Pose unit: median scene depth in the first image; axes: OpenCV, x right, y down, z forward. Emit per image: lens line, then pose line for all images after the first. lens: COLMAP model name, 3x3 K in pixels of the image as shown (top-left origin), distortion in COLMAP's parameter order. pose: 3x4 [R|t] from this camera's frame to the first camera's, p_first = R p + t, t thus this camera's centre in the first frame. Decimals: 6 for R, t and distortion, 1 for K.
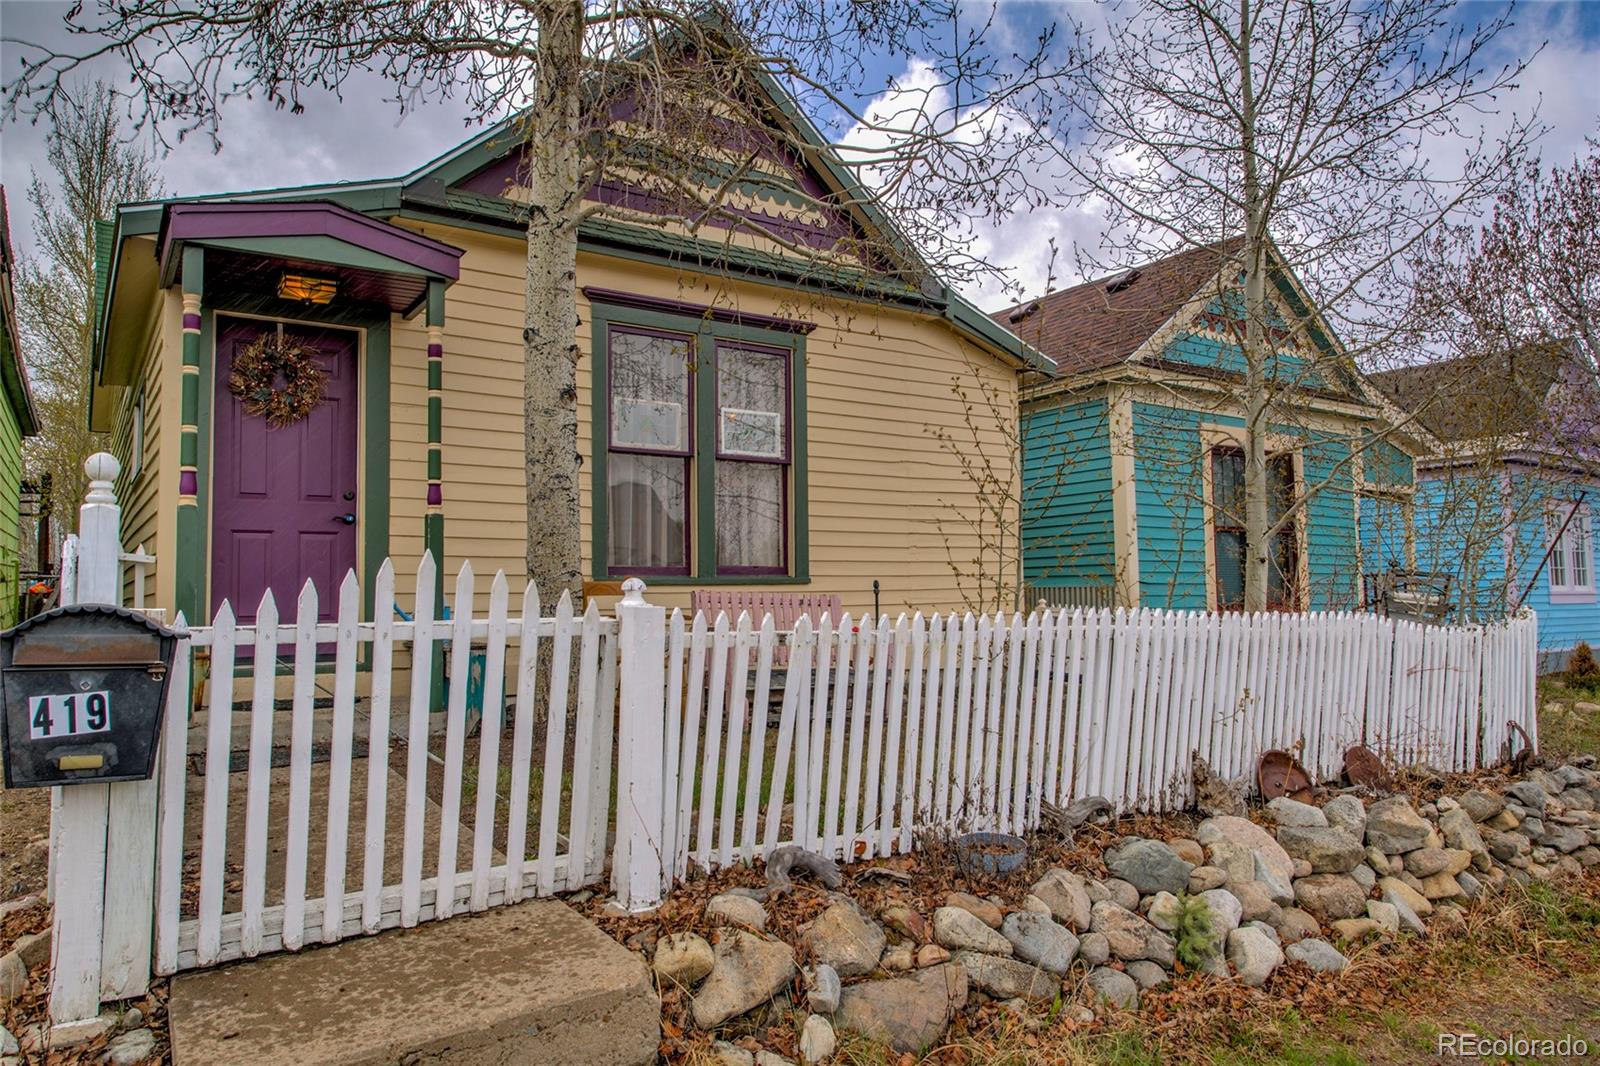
lens RADIAL K [[1092.3, 0, 811.5], [0, 1092.3, 531.0], [0, 0, 1]] dist [0.003755, 0.006027]
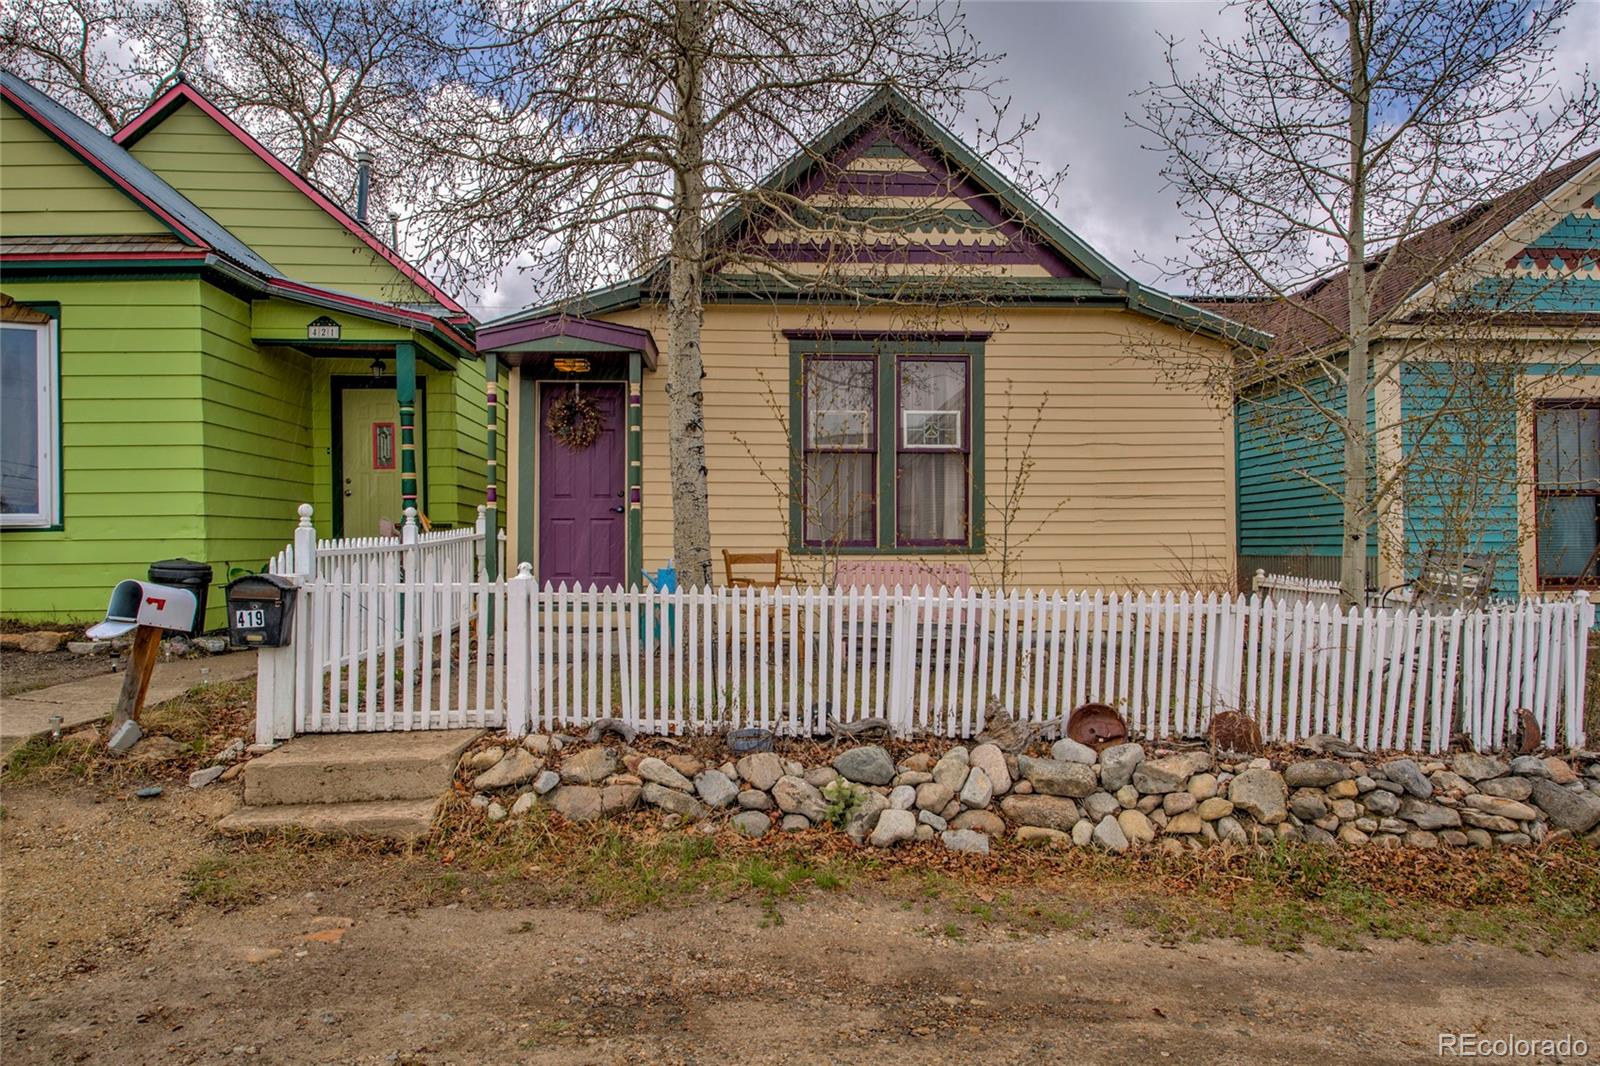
lens RADIAL K [[1092.3, 0, 791.2], [0, 1092.3, 537.3], [0, 0, 1]] dist [0.003755, 0.006027]
pose [[0.846439, 0.003582, -0.532473, 0.479175], [0.023089, 0.998790, 0.043423, -0.027211], [0.531984, -0.049049, 0.845332, -0.121620]]
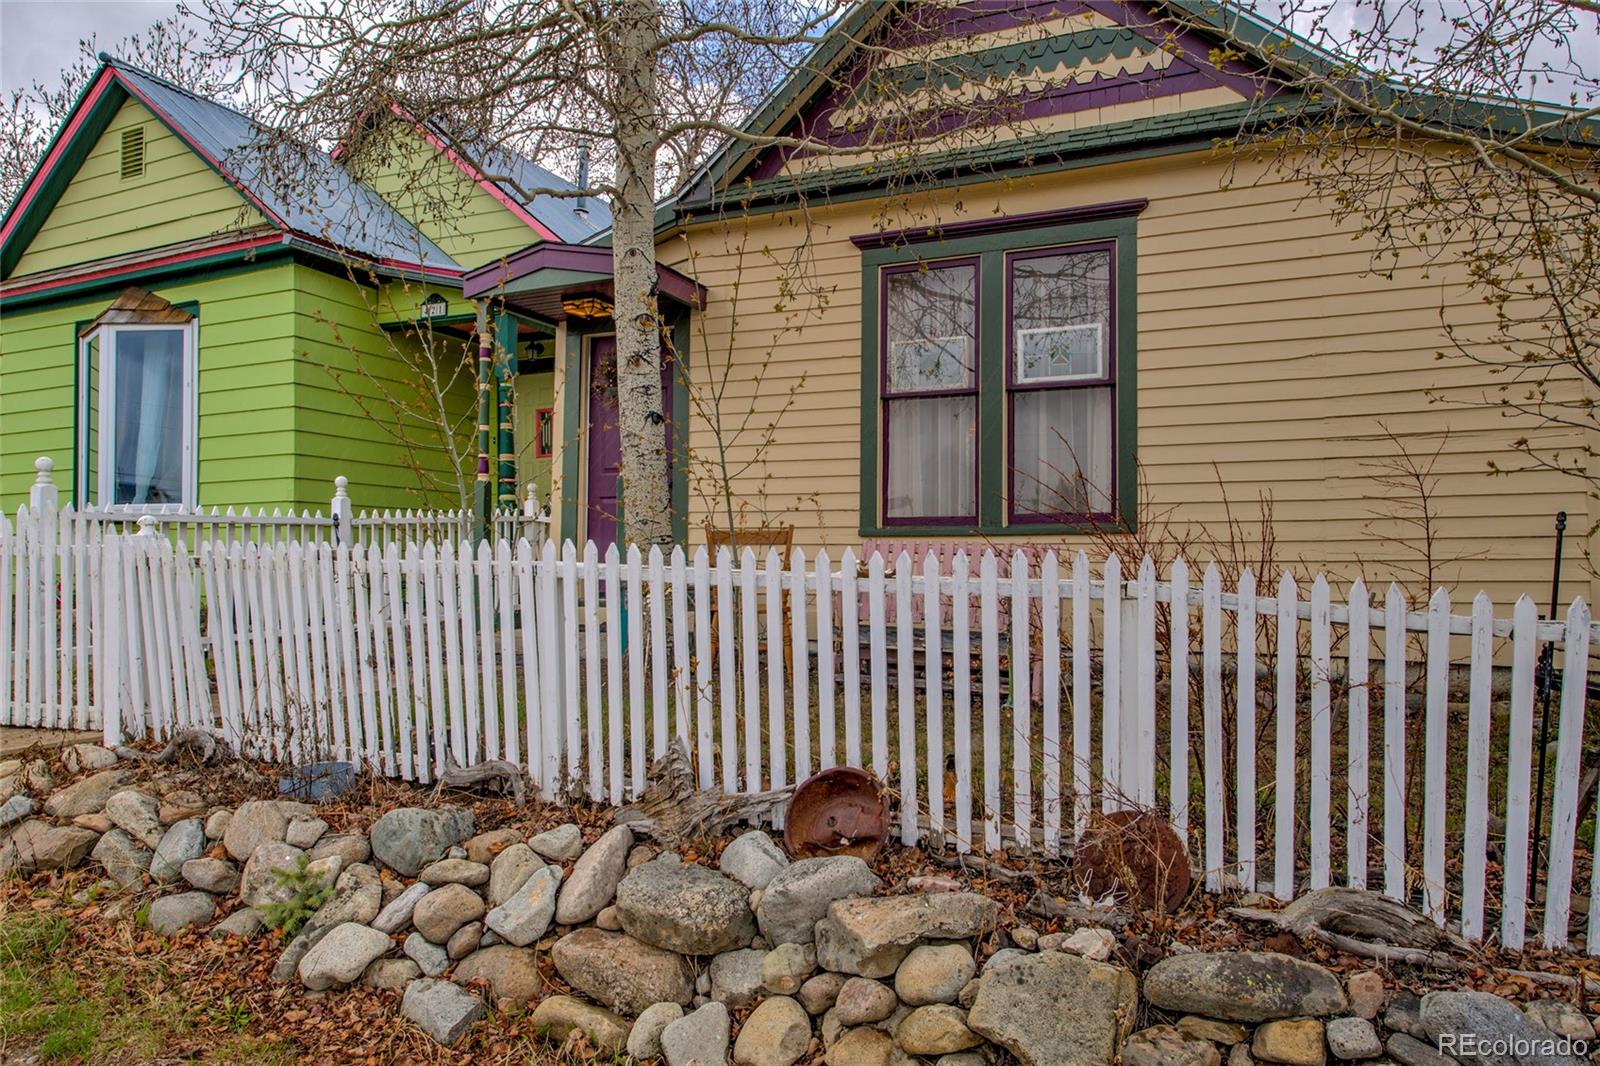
lens RADIAL K [[1092.3, 0, 789.1], [0, 1092.3, 539.6], [0, 0, 1]] dist [0.003755, 0.006027]
pose [[0.512620, -0.013481, -0.858510, 0.579438], [0.041106, 0.999116, 0.008856, 0.038296], [0.857631, -0.039829, 0.512721, 0.402832]]
